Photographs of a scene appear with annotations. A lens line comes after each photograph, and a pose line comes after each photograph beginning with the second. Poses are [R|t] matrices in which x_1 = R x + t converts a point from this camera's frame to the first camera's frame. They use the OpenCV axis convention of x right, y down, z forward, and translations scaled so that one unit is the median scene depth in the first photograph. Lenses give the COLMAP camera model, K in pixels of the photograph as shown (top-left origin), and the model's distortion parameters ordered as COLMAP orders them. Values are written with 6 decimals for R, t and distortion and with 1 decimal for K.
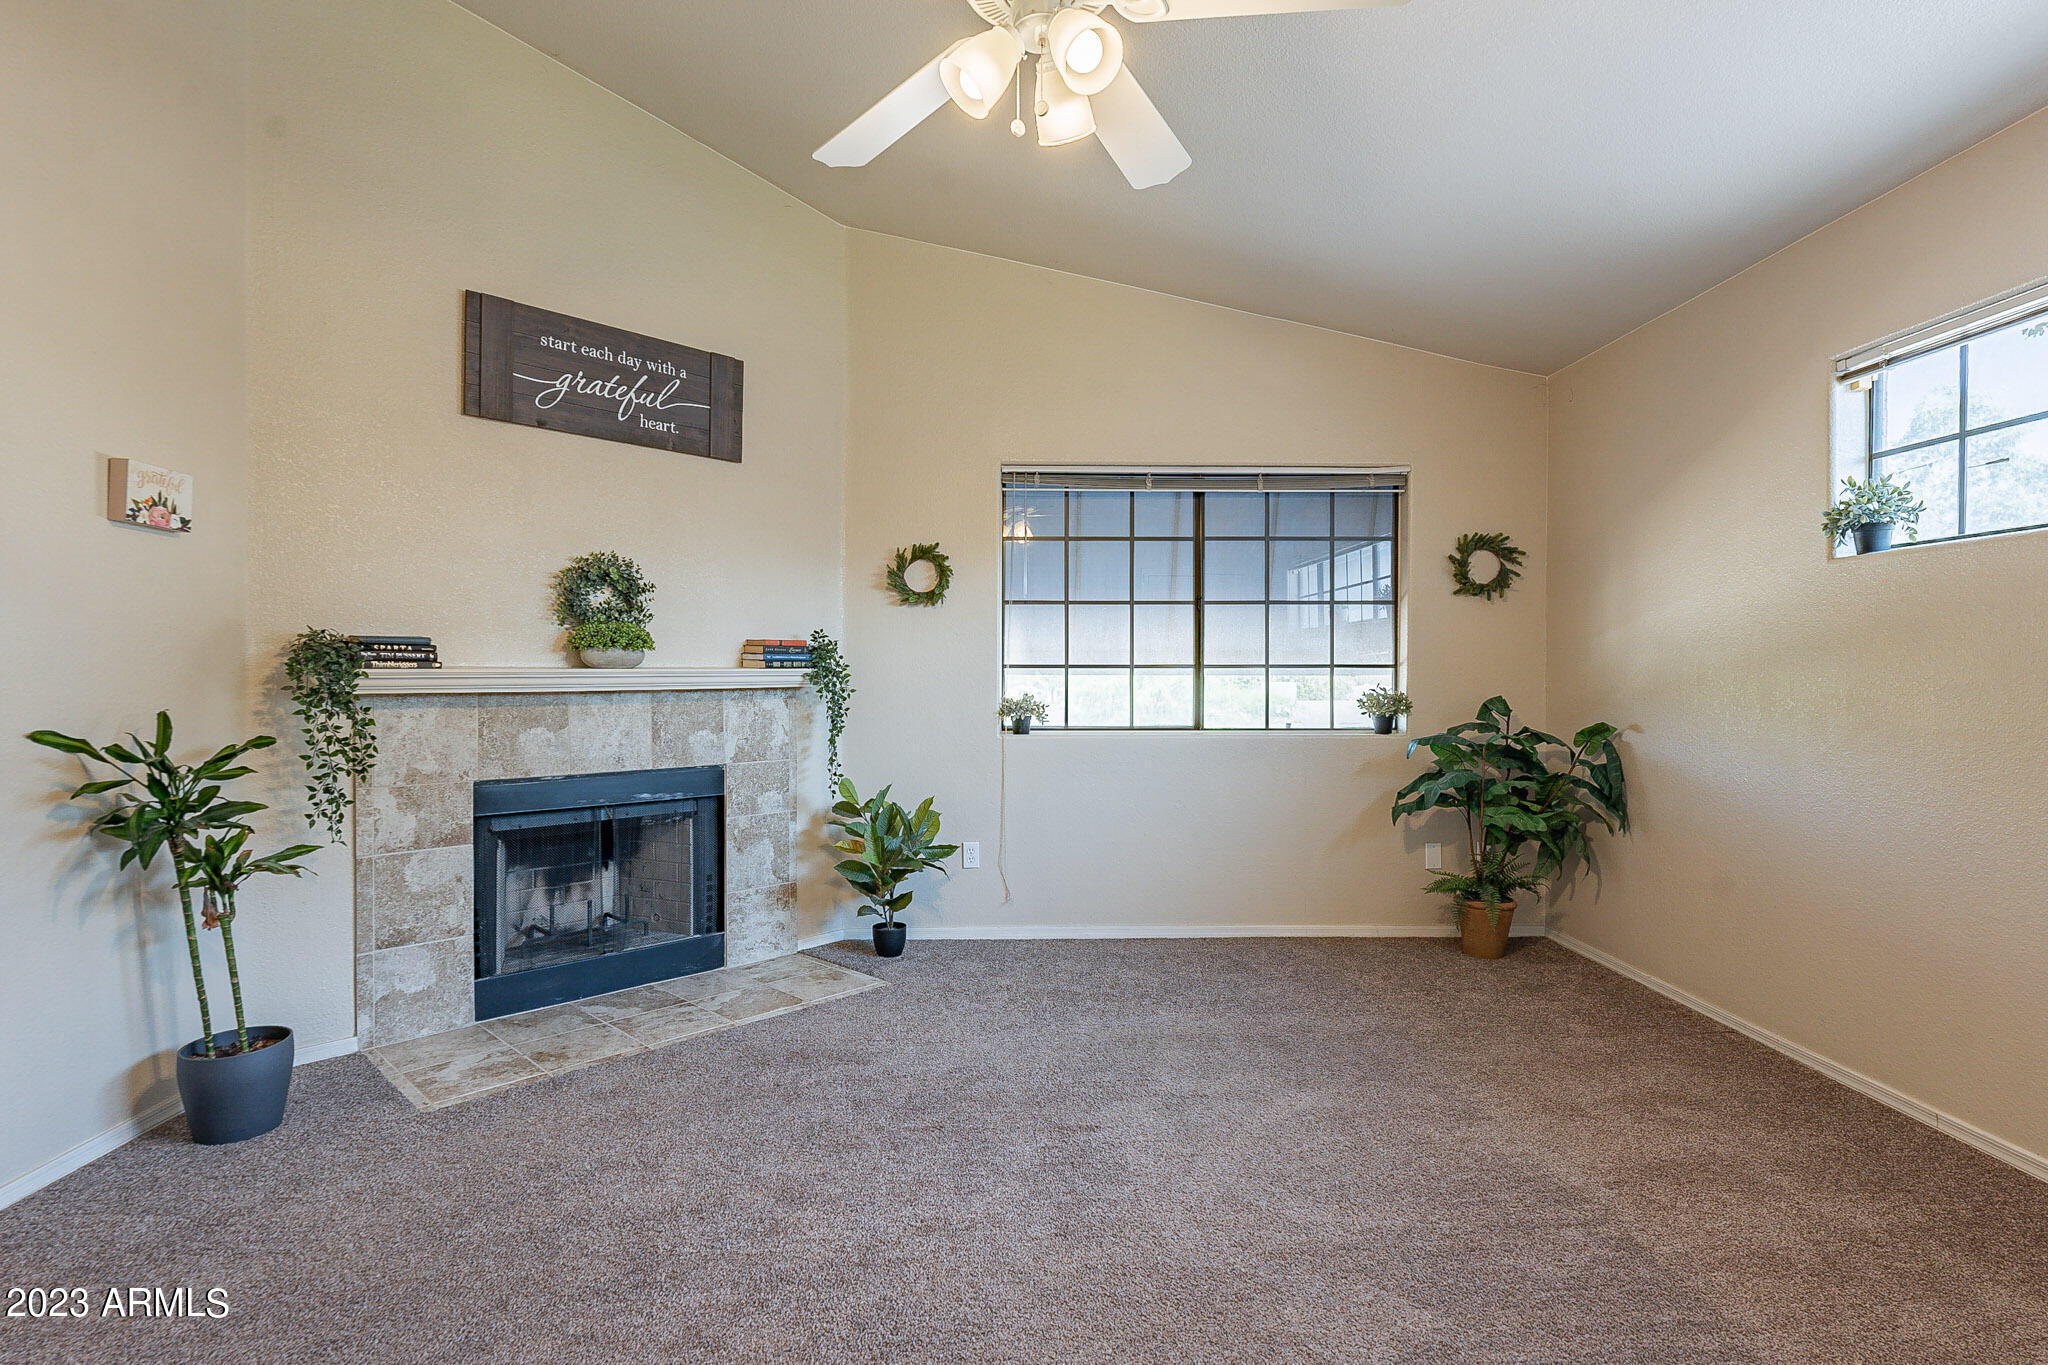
lens RADIAL K [[1064.5, 0, 1027.8], [0, 1064.5, 674.4], [0, 0, 1]] dist [0.001106, 0.000160]
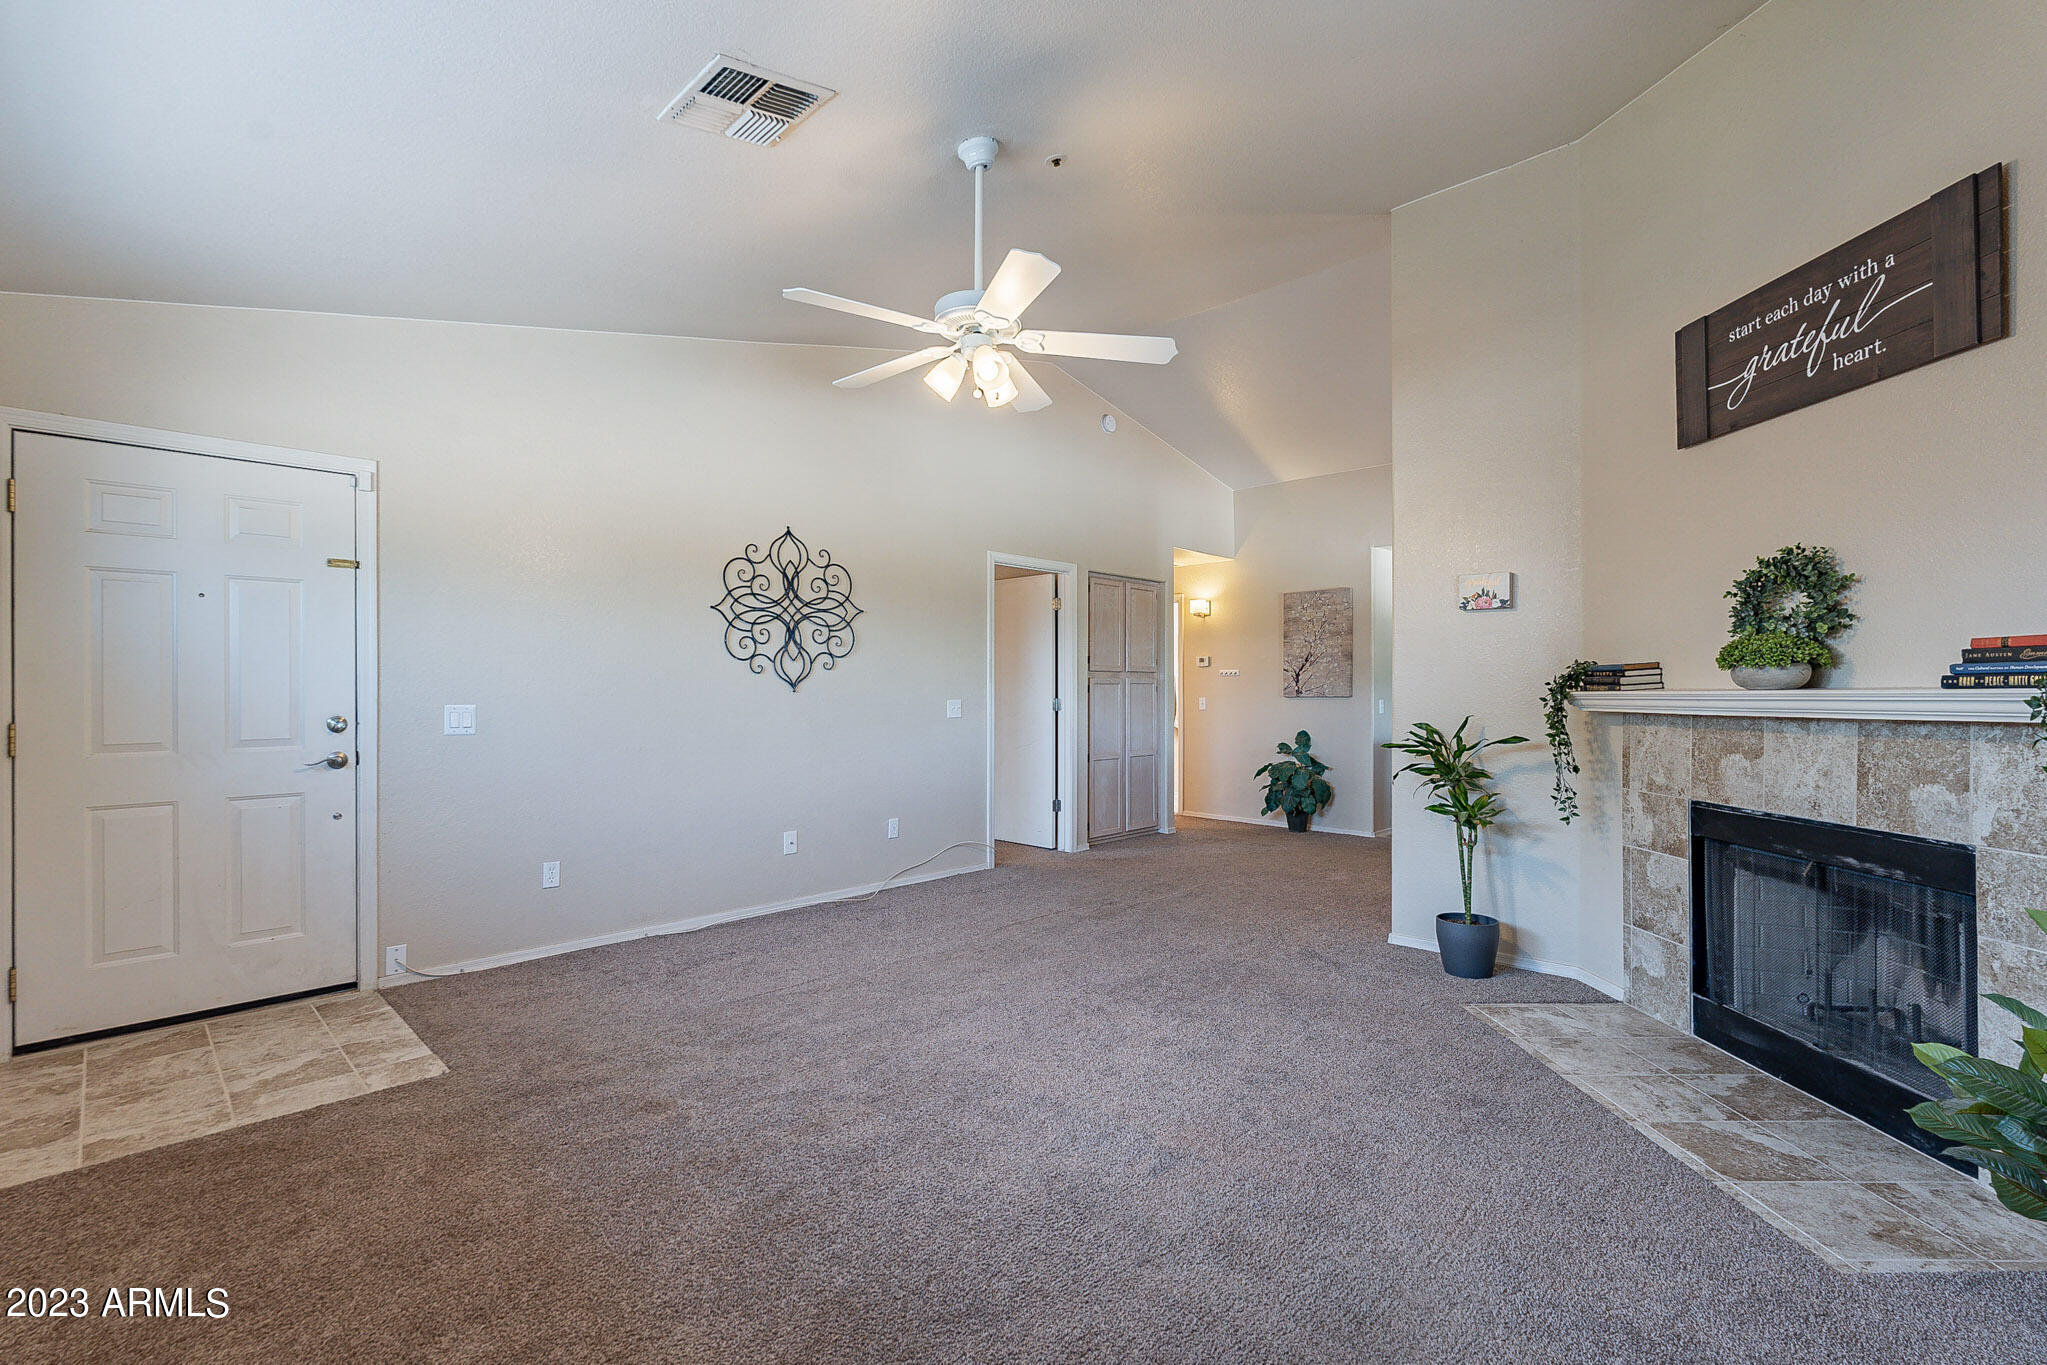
lens RADIAL K [[935.2, 0, 1024.8], [0, 935.2, 689.9], [0, 0, 1]] dist [0.000948, -0.000105]
pose [[-0.726786, -0.001584, -0.686862, 0.526960], [-0.001068, 0.999999, -0.001176, -0.004114], [0.686863, -0.000121, -0.726787, 1.118850]]
